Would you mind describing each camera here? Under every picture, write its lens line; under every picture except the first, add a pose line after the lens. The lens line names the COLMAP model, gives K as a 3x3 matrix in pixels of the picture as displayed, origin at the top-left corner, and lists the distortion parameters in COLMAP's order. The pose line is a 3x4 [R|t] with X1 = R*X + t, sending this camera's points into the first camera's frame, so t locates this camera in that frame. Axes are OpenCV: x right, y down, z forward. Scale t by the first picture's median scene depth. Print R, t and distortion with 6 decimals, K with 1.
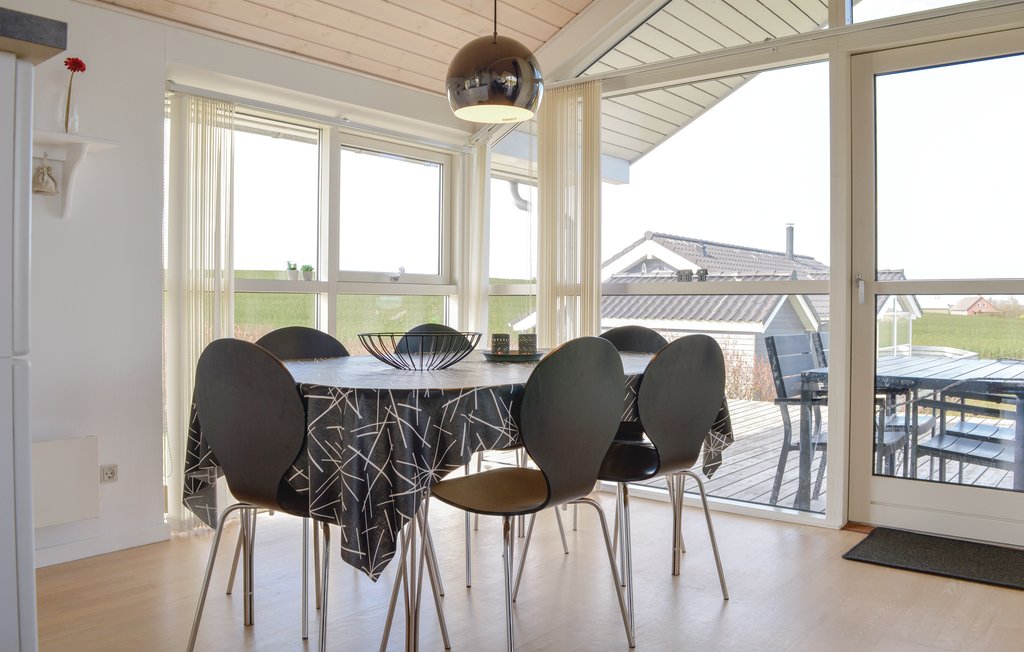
lens RADIAL K [[810.8, 0, 511.9], [0, 810.8, 317.9], [0, 0, 1]] dist [-0.084686, 0.004715]
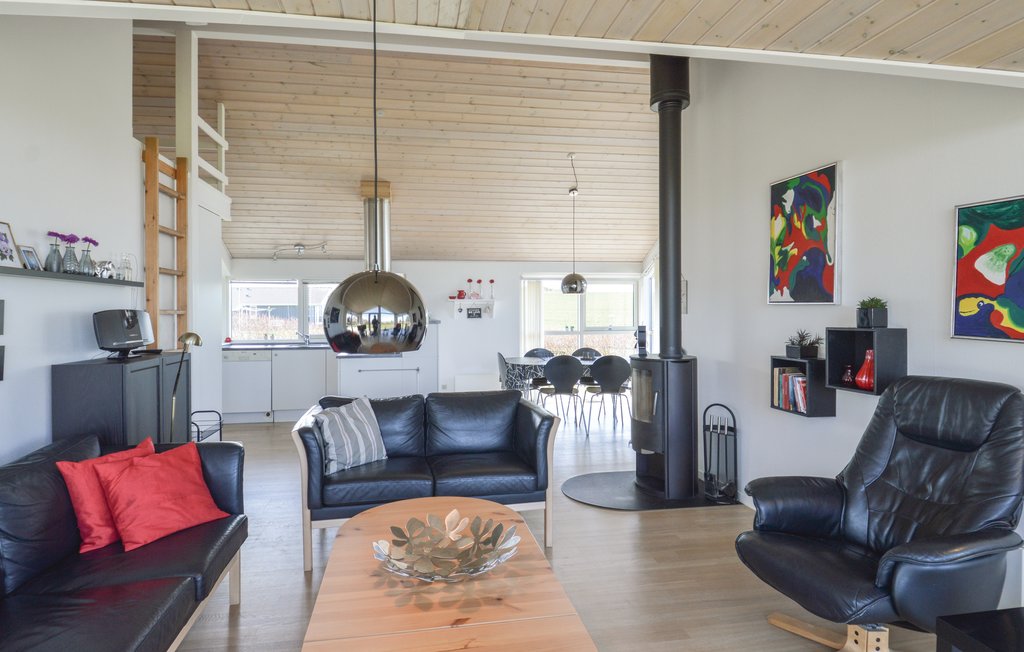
lens RADIAL K [[555.5, 0, 509.2], [0, 555.5, 321.8], [0, 0, 1]] dist [0.000004, -0.000030]
pose [[0.758719, 0.006642, -0.651384, 1.130659], [-0.008446, 0.999964, 0.000358, -0.096843], [0.651363, 0.005230, 0.758748, -0.910892]]
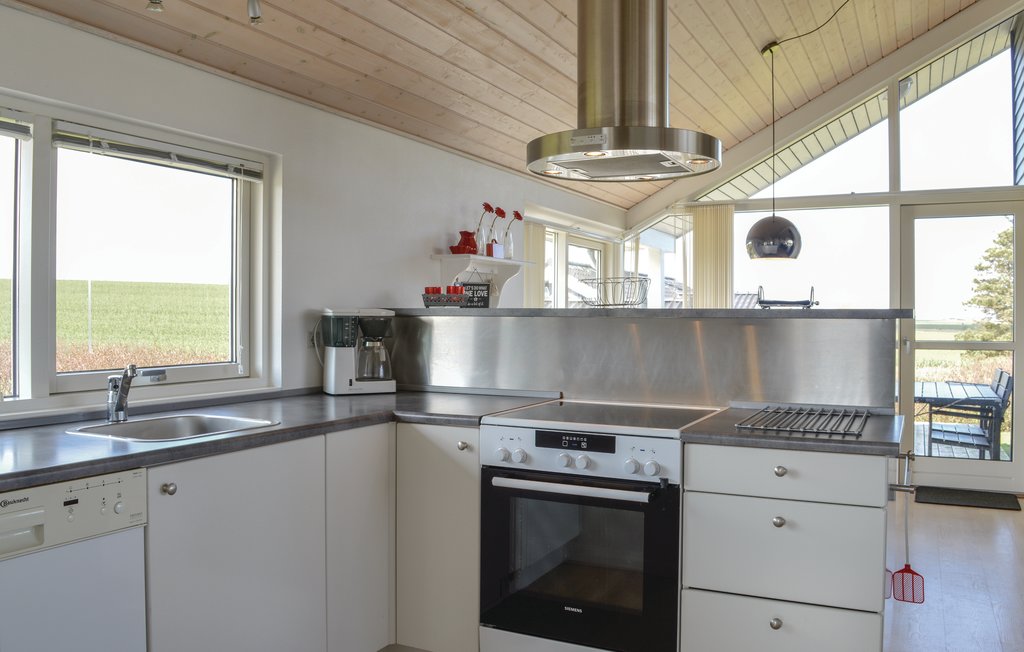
lens RADIAL K [[810.8, 0, 510.5], [0, 810.8, 322.6], [0, 0, 1]] dist [-0.084686, 0.004715]
pose [[0.972292, -0.001991, 0.233763, -0.796716], [0.003120, 0.999985, -0.004462, -0.083071], [-0.233750, 0.005067, 0.972283, -0.474192]]
